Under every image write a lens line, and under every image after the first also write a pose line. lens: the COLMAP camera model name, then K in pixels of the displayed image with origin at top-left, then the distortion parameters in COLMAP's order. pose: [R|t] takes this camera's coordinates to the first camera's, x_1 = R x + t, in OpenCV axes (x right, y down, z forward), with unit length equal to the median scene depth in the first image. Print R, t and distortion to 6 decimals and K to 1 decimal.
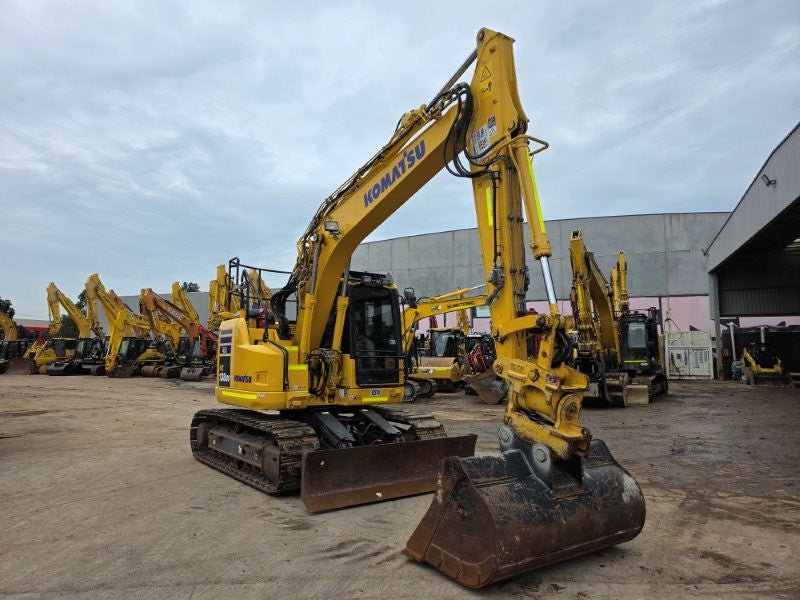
lens RADIAL K [[554.0, 0, 397.0], [0, 554.0, 293.2], [0, 0, 1]] dist [0.071882, -0.062775]
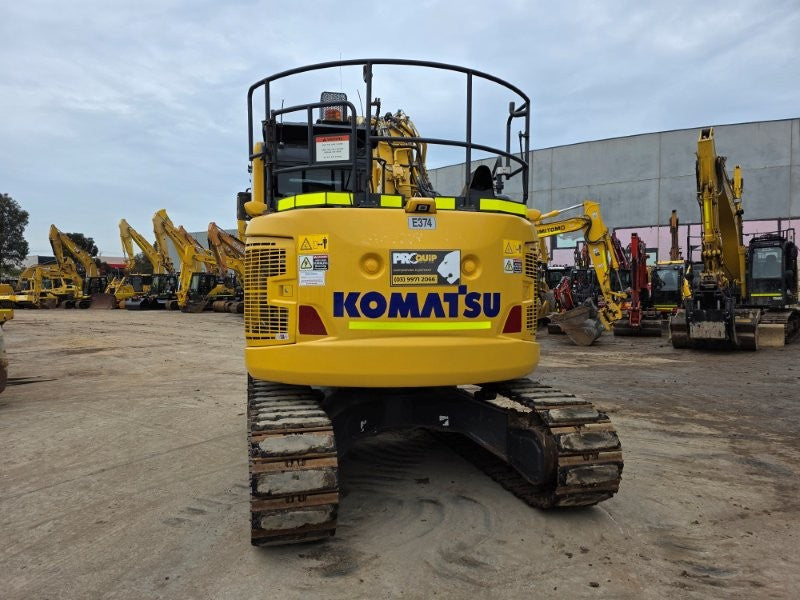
lens RADIAL K [[543.3, 0, 395.6], [0, 543.3, 308.8], [0, 0, 1]] dist [0.064440, -0.056114]
pose [[0.991898, -0.000718, -0.127038, -0.006924], [0.019090, 0.989472, 0.143458, 0.011414], [0.125598, -0.144721, 0.981469, 0.100324]]
